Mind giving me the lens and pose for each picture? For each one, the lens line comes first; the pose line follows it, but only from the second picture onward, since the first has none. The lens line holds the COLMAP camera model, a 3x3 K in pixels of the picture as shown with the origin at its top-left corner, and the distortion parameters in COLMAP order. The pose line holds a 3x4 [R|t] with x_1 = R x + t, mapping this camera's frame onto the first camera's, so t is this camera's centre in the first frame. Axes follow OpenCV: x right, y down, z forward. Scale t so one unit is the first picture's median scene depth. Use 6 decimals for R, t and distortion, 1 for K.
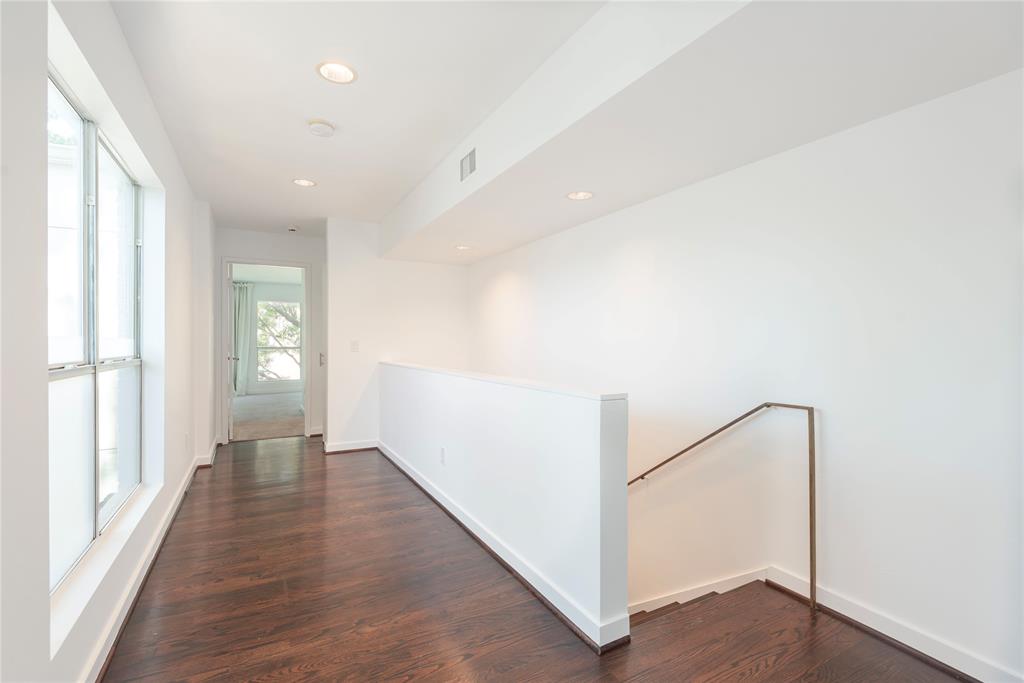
lens RADIAL K [[460.7, 0, 510.8], [0, 460.7, 339.5], [0, 0, 1]] dist [0.025923, -0.016833]
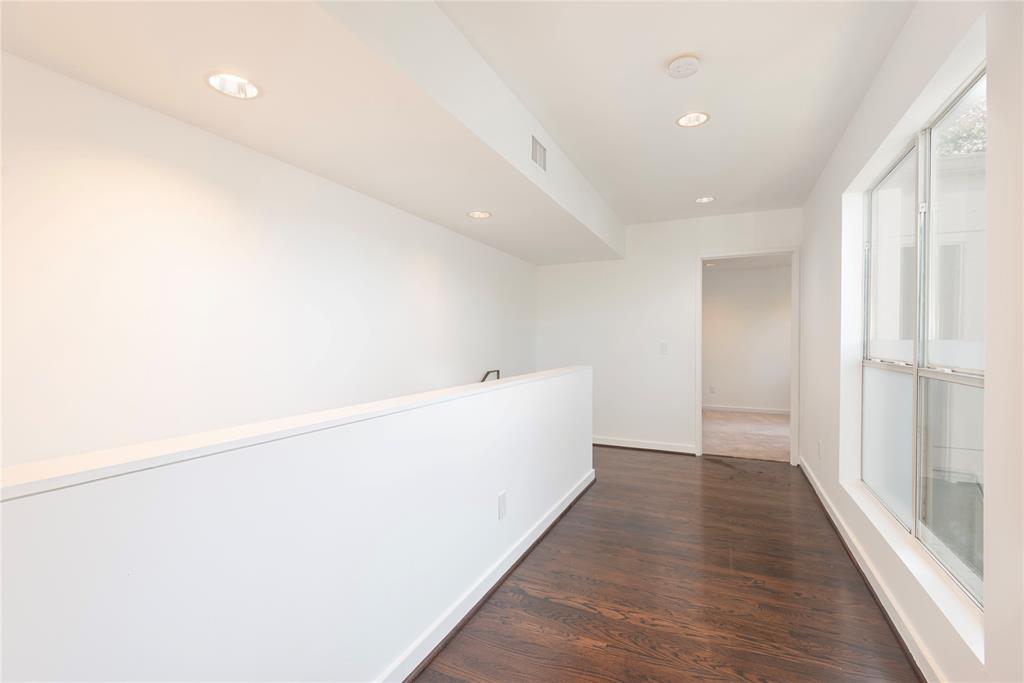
lens RADIAL K [[460.7, 0, 510.8], [0, 460.7, 339.5], [0, 0, 1]] dist [0.025923, -0.016833]
pose [[-0.592188, -0.003760, 0.805791, -1.008515], [-0.005285, 0.999986, 0.000782, -0.002227], [-0.805782, -0.003796, -0.592200, 1.971057]]
